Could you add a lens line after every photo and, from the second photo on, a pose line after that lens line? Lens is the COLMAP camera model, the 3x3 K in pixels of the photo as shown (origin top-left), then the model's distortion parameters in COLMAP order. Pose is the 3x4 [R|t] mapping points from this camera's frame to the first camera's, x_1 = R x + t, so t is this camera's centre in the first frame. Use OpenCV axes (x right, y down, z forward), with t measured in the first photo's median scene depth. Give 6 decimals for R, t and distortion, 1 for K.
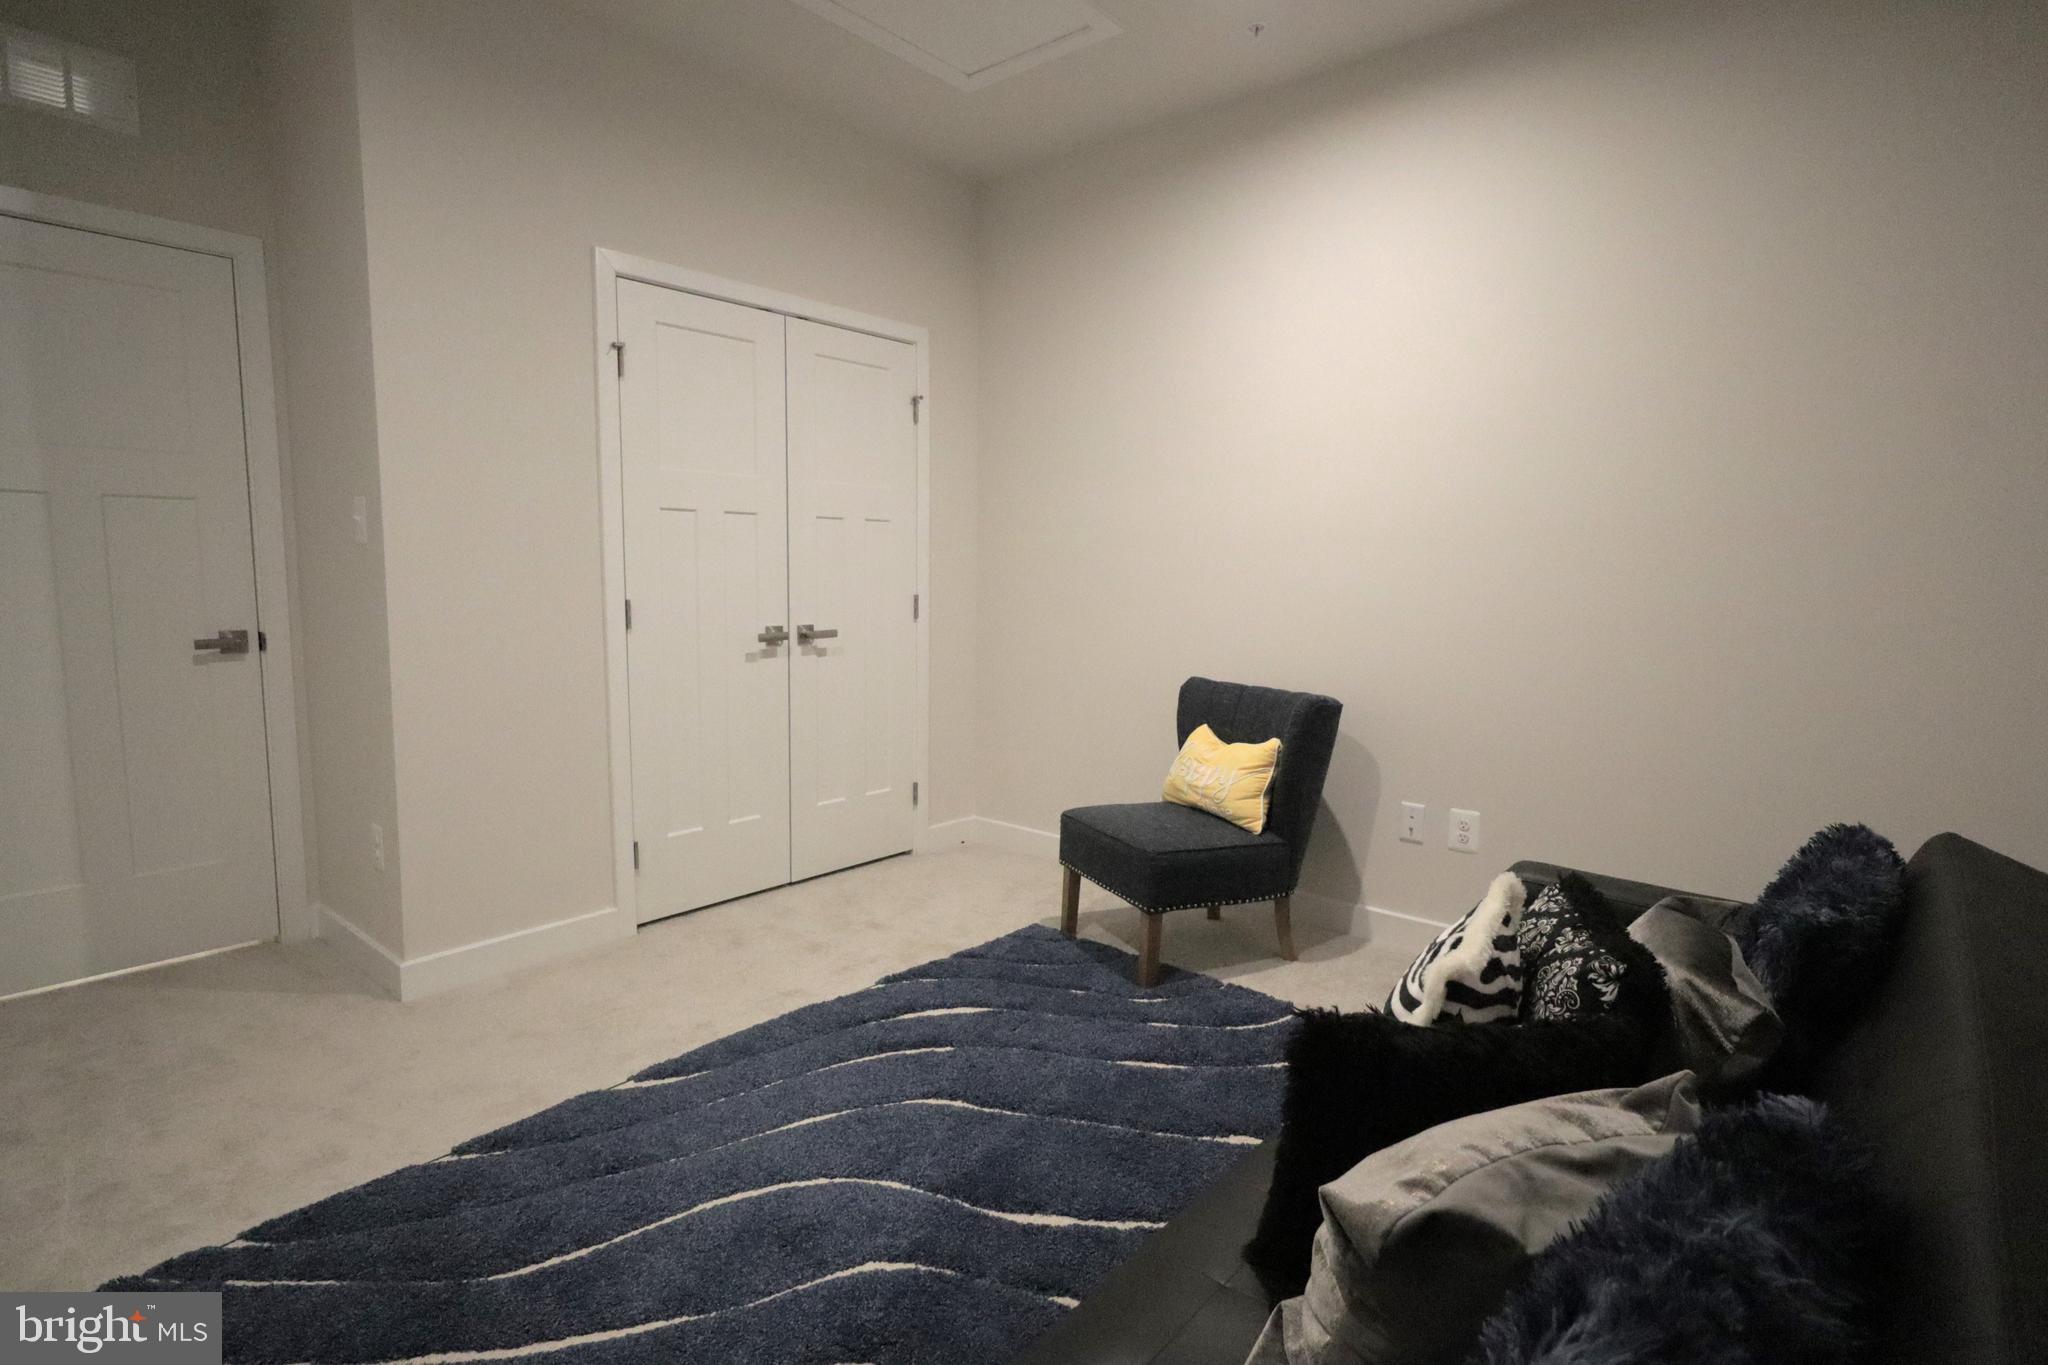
lens RADIAL K [[1029.8, 0, 1033.2], [0, 1029.8, 676.0], [0, 0, 1]] dist [-0.002269, 0.000600]
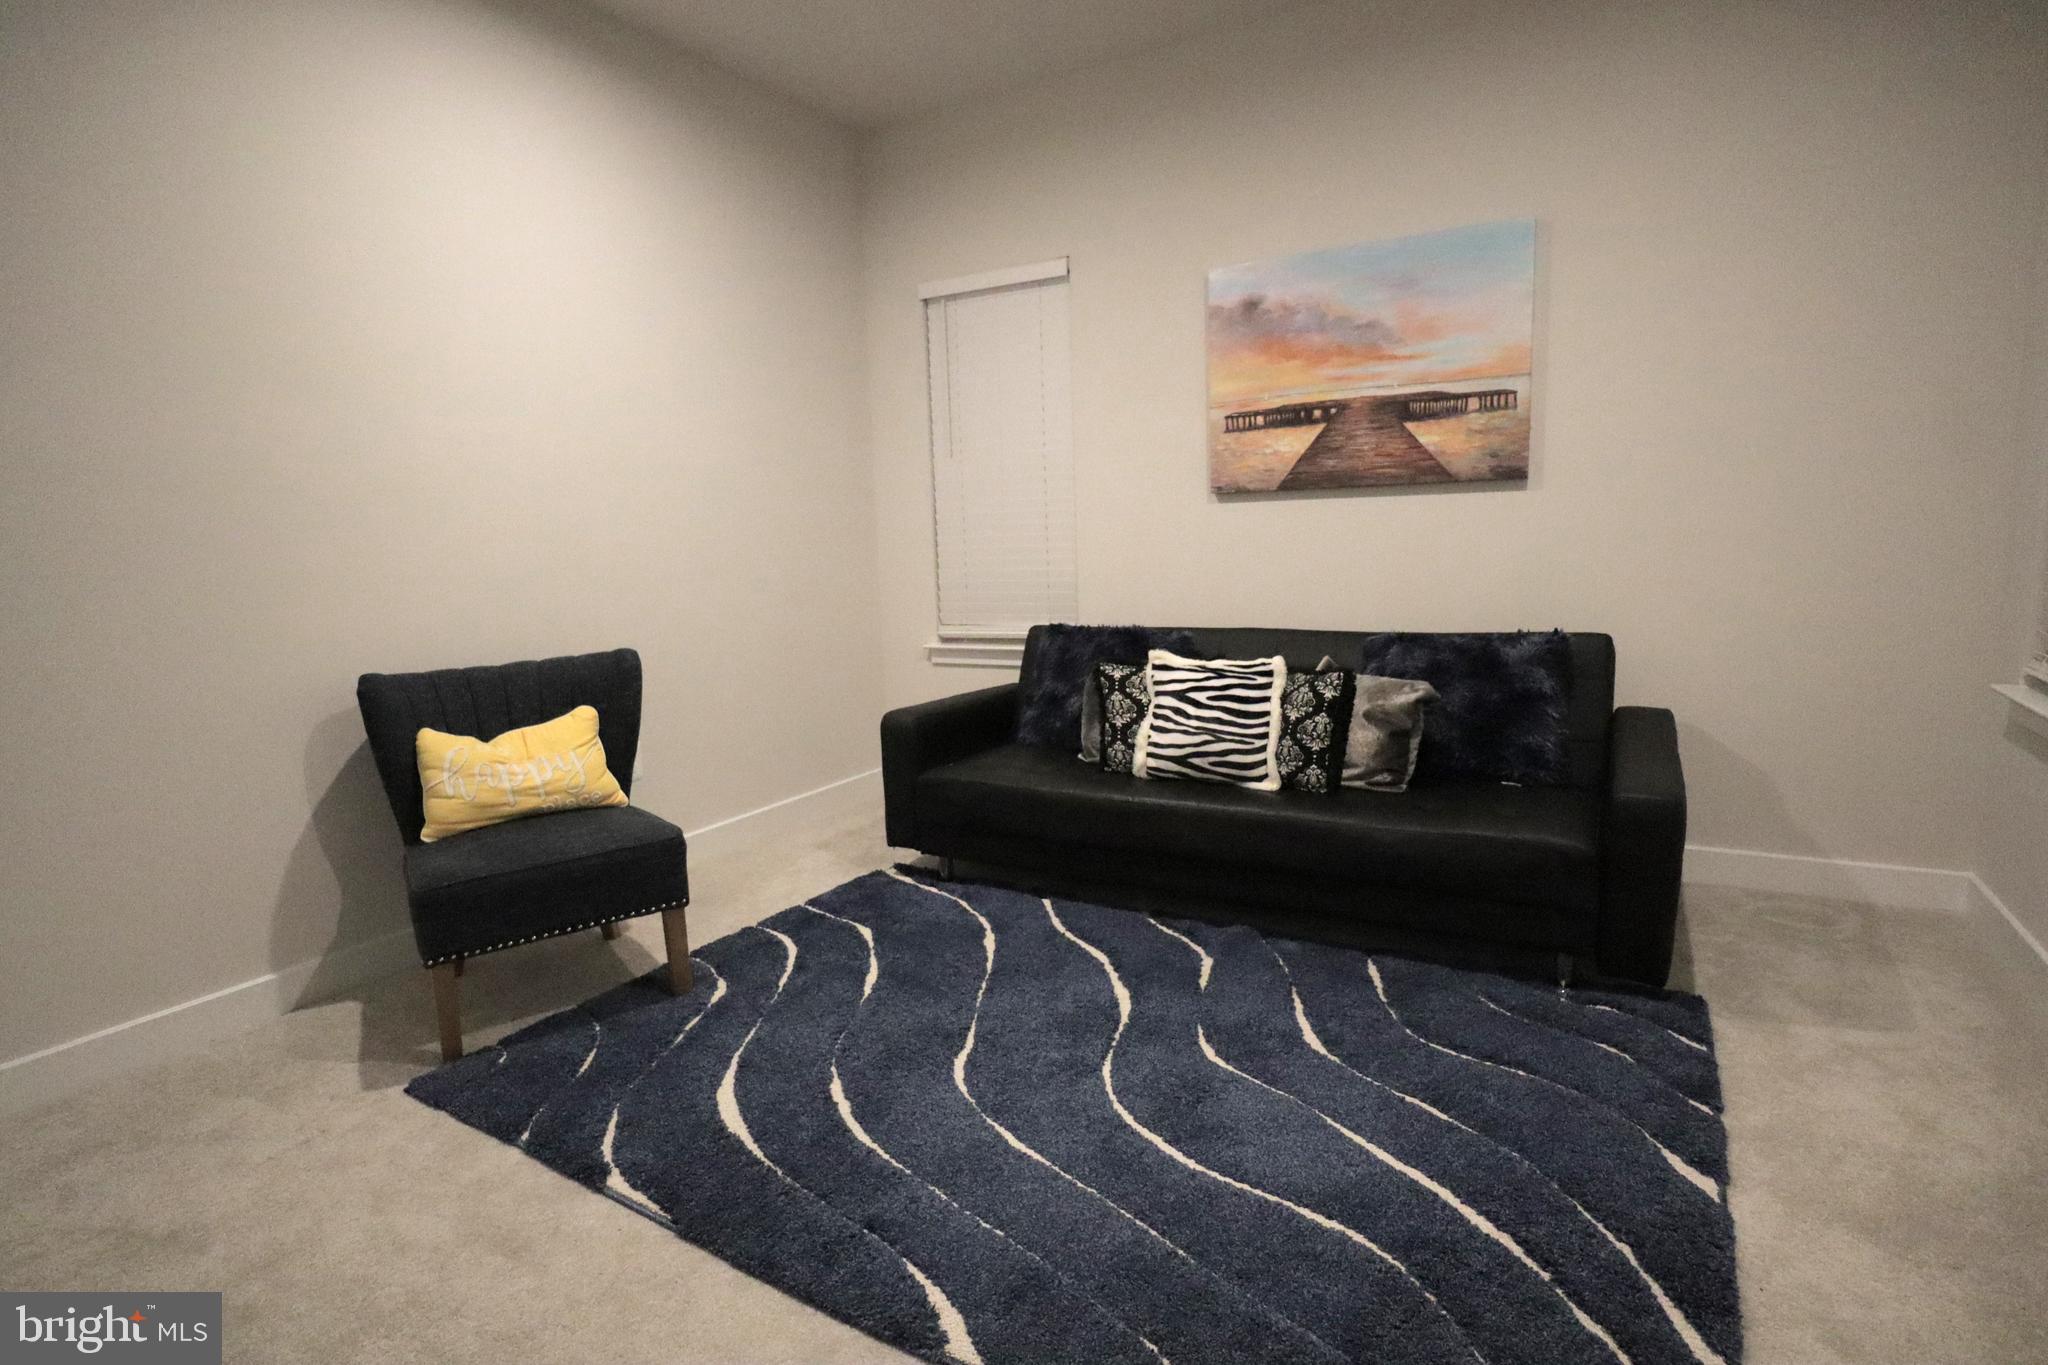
lens RADIAL K [[1029.8, 0, 1033.2], [0, 1029.8, 676.0], [0, 0, 1]] dist [-0.002269, 0.000600]
pose [[-0.176296, -0.144889, 0.973615, -1.142572], [0.130531, 0.976931, 0.169018, -0.107093], [-0.975644, 0.156884, -0.153316, 1.200730]]
